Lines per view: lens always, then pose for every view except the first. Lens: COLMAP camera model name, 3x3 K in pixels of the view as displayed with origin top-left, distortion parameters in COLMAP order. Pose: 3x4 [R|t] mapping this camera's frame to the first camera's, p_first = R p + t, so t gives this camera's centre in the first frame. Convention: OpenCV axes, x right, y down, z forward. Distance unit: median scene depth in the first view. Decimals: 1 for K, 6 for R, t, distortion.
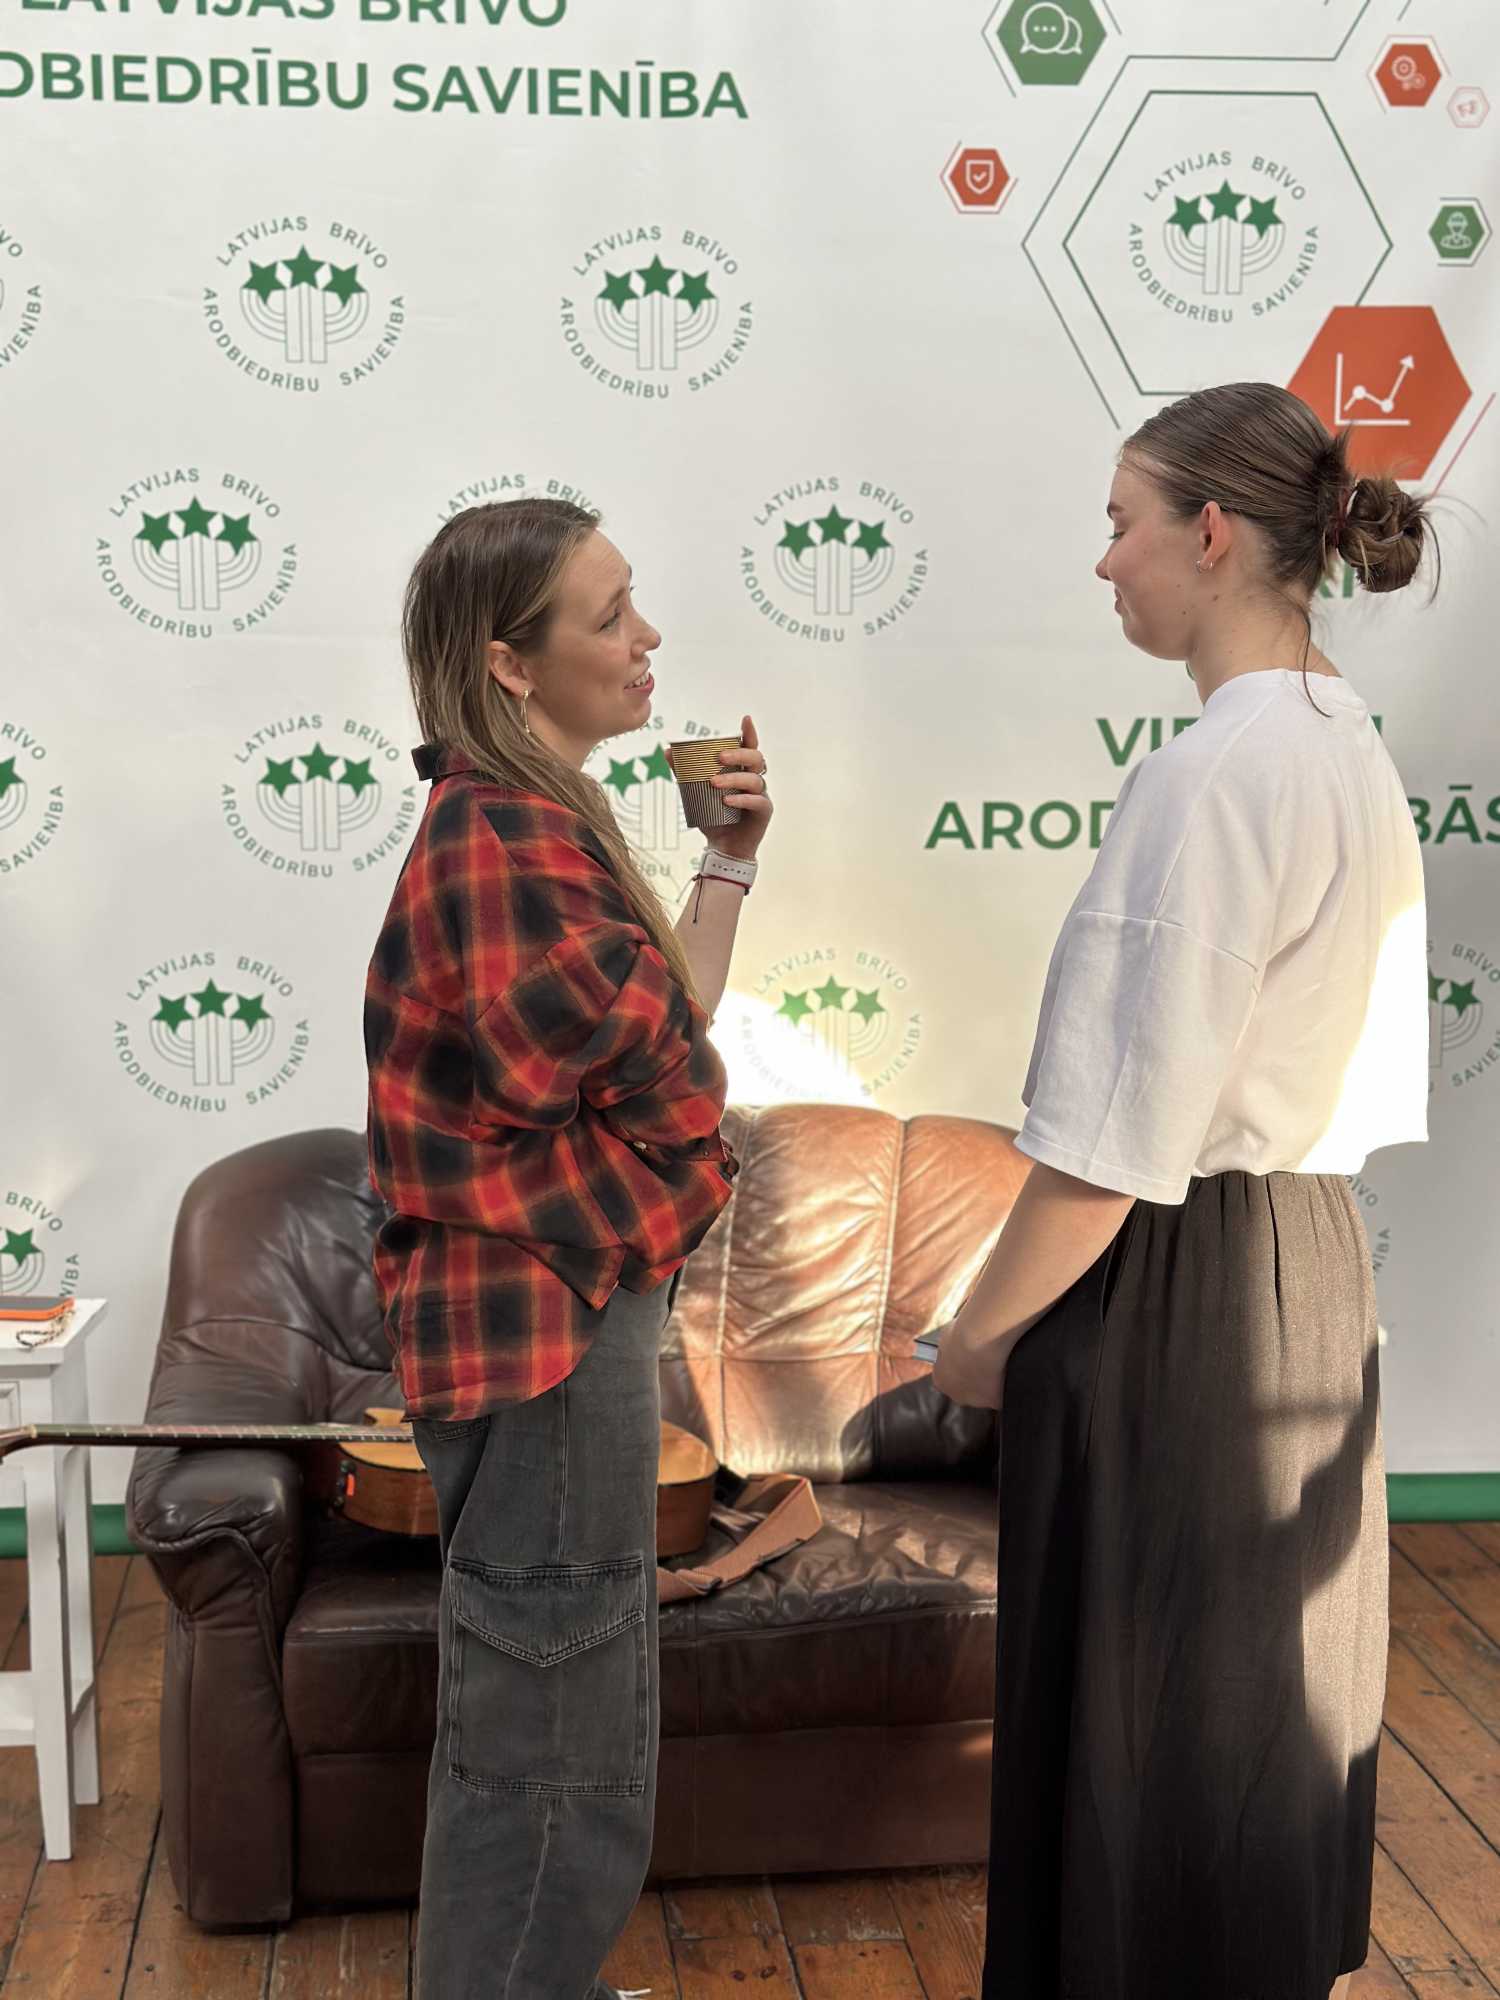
lens RADIAL K [[2778.9, 0, 748.6], [0, 2778.9, 1014.5], [0, 0, 1]] dist [0.111867, 0.000000]
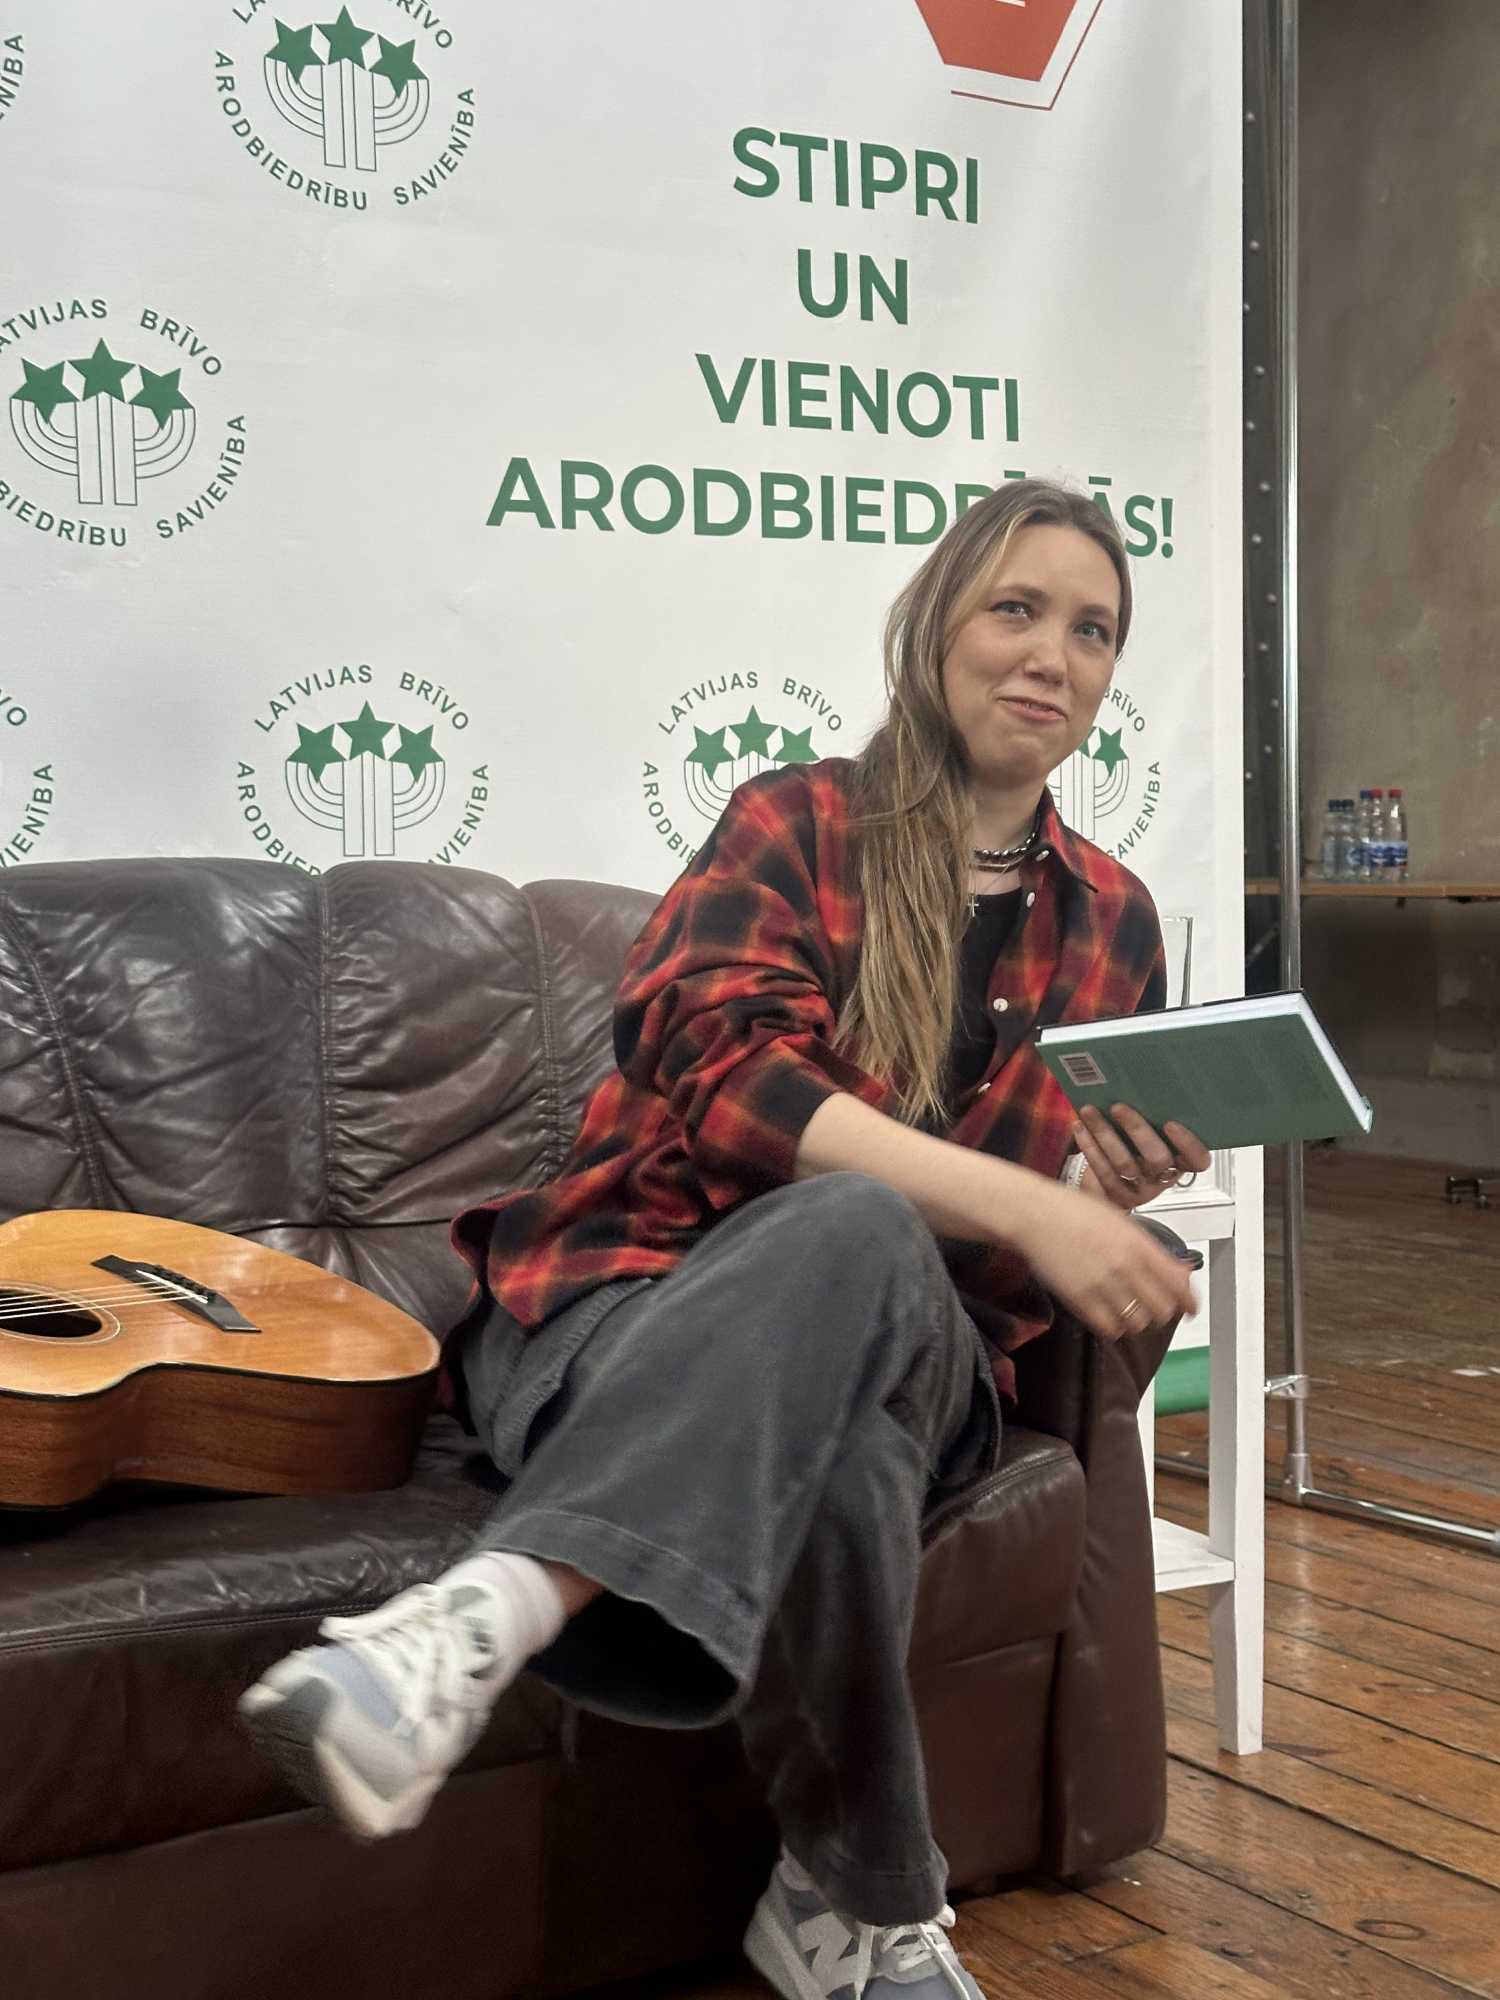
lens RADIAL K [[2851.6, 0, 784.9], [0, 2851.6, 980.3], [0, 0, 1]] dist [0.160122, 0.000000]
pose [[0.897784, -0.038951, 0.438709, -0.198579], [0.082174, 0.993405, -0.079963, 0.123587], [-0.432701, 0.107840, 0.895064, 0.343062]]
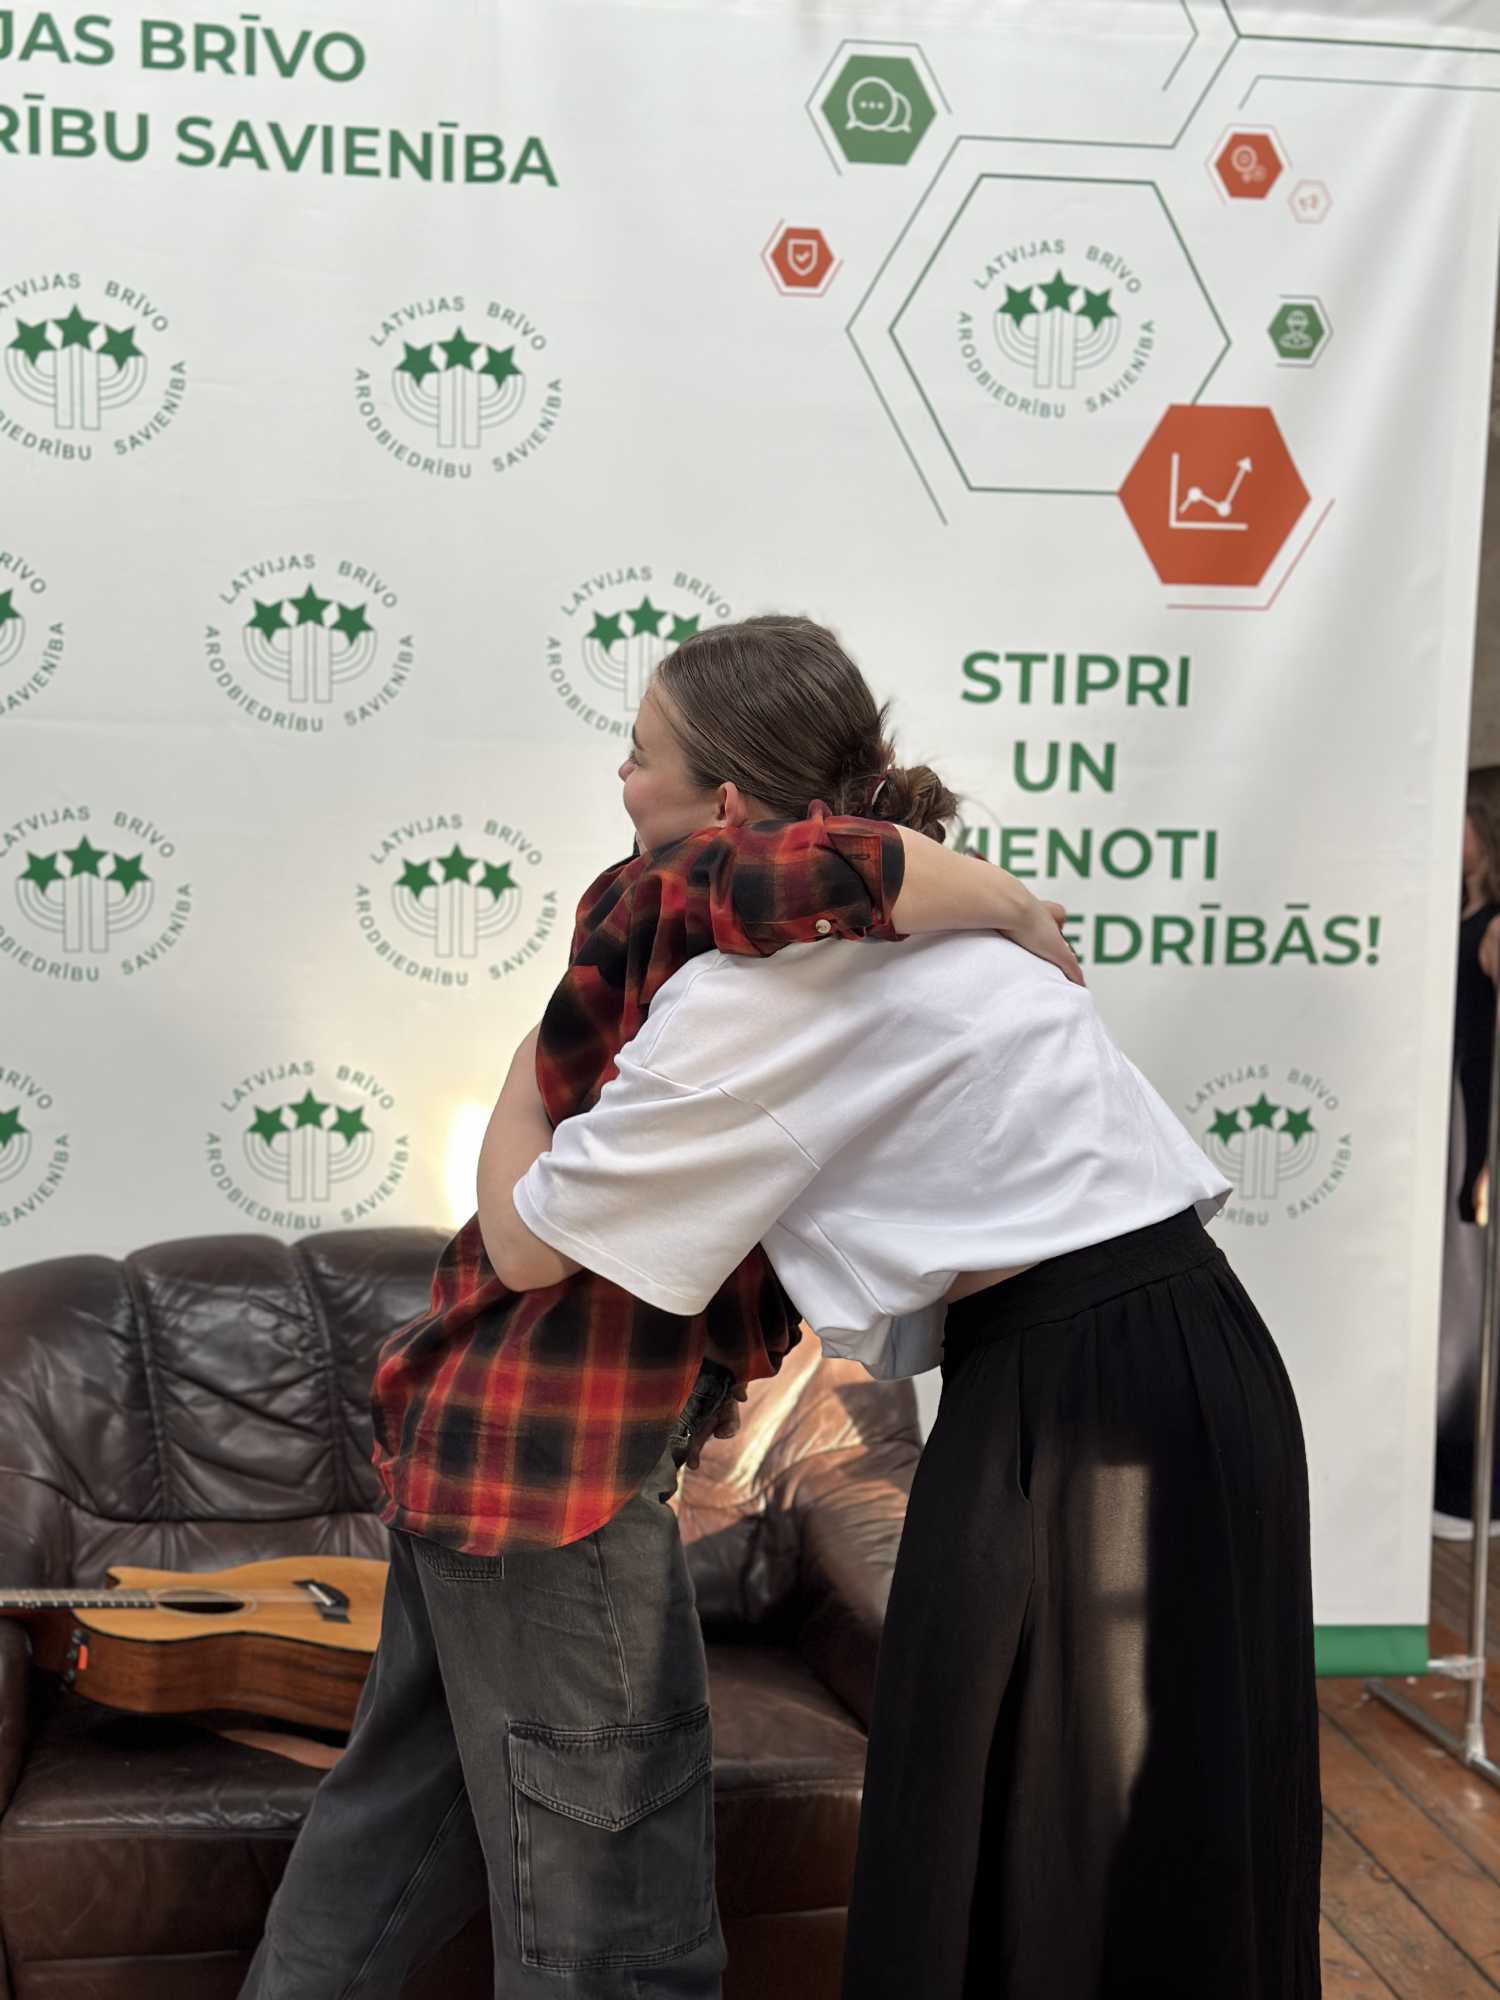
lens RADIAL K [[2778.9, 0, 753.1], [0, 2778.9, 1035.6], [0, 0, 1]] dist [0.111867, 0.000000]
pose [[0.998462, 0.015378, 0.053267, 0.019232], [-0.014134, 0.999620, -0.023657, -0.012442], [-0.053611, 0.022868, 0.998300, 0.061141]]
